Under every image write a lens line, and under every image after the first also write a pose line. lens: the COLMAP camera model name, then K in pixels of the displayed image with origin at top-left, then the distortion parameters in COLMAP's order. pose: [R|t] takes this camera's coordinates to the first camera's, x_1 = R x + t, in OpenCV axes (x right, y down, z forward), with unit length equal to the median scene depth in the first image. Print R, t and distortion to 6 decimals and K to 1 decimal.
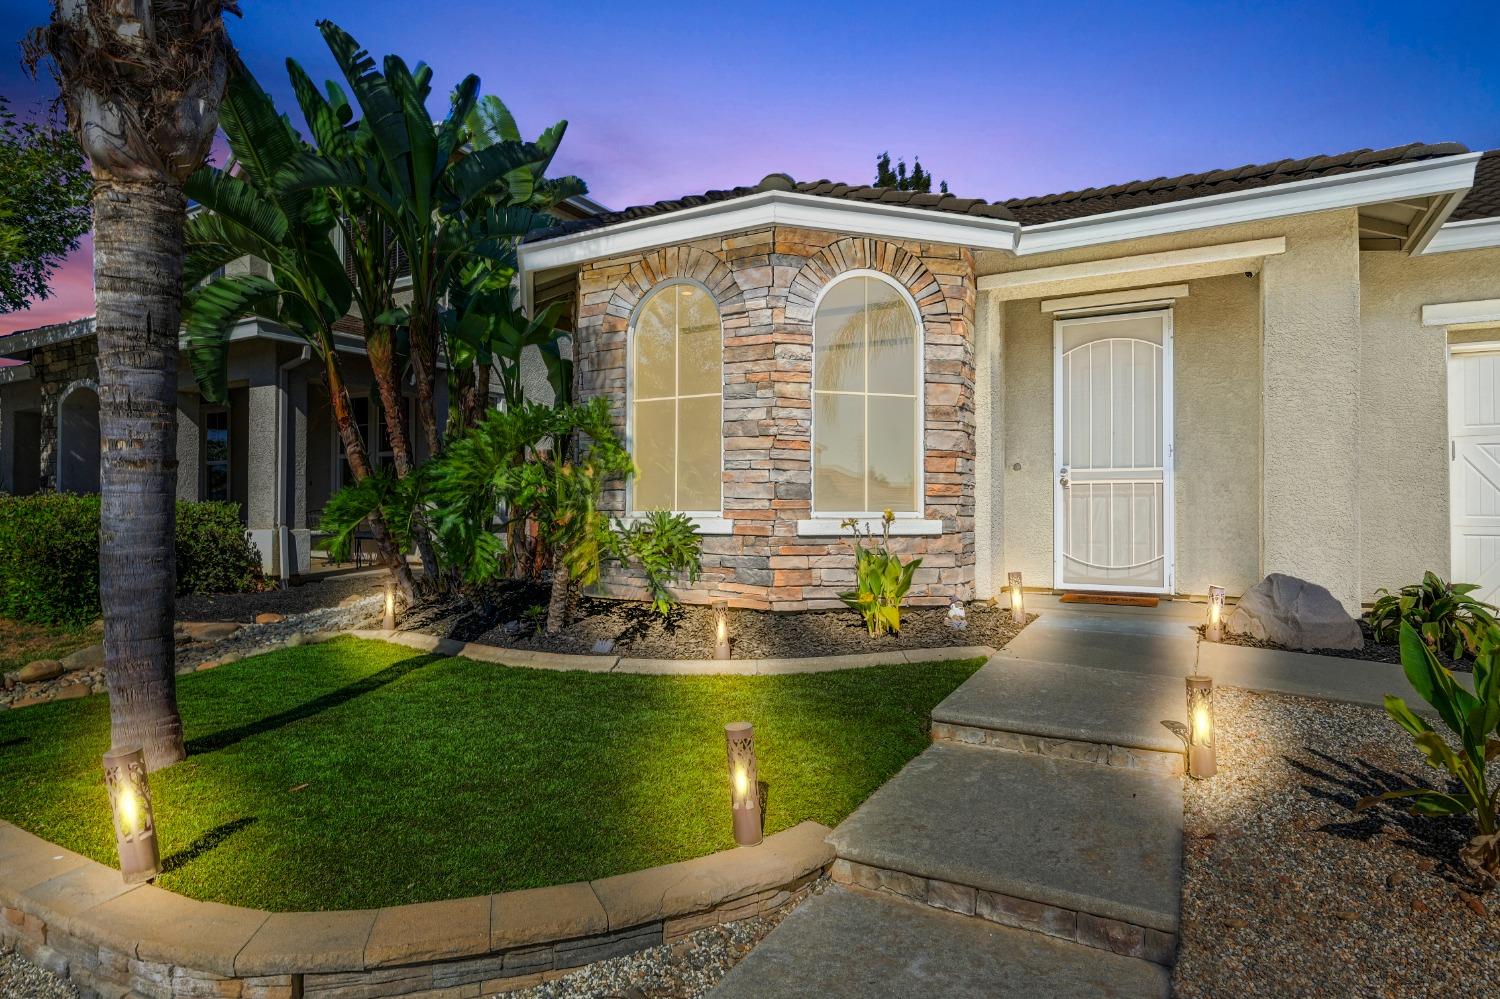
lens RADIAL K [[784.2, 0, 769.0], [0, 784.2, 496.7], [0, 0, 1]] dist [-0.000943, 0.003284]
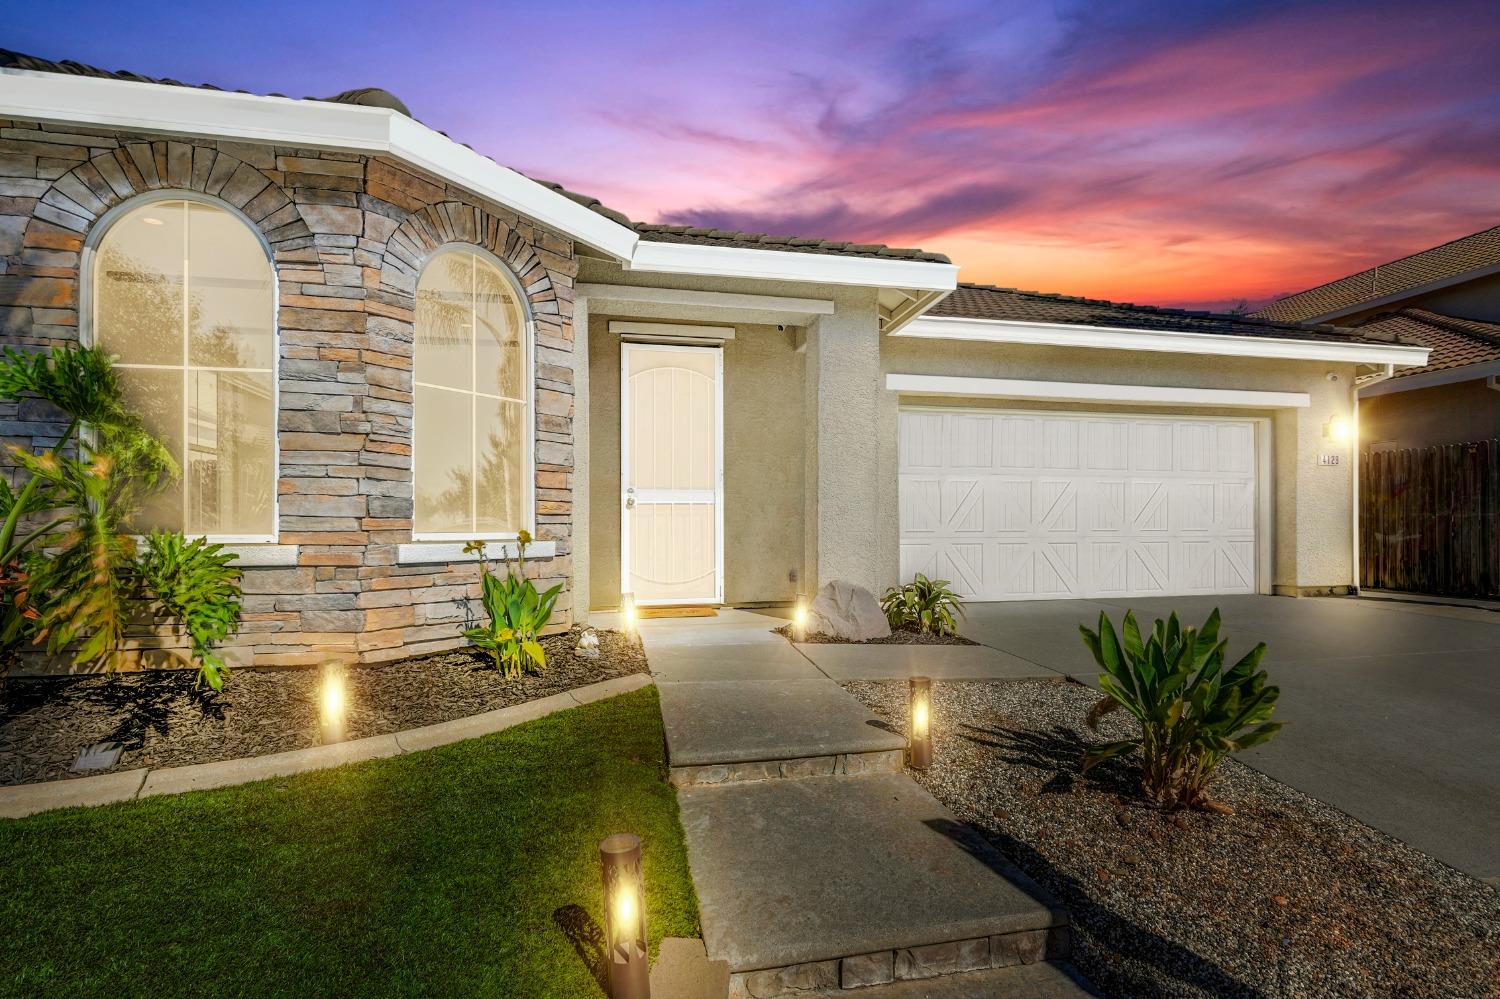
lens RADIAL K [[744.1, 0, 750.8], [0, 744.1, 523.3], [0, 0, 1]] dist [-0.002035, -0.000296]
pose [[0.754707, -0.003339, 0.656053, -0.184510], [-0.003458, 0.999953, 0.009067, 0.000948], [-0.656053, -0.009112, 0.754660, 0.206433]]
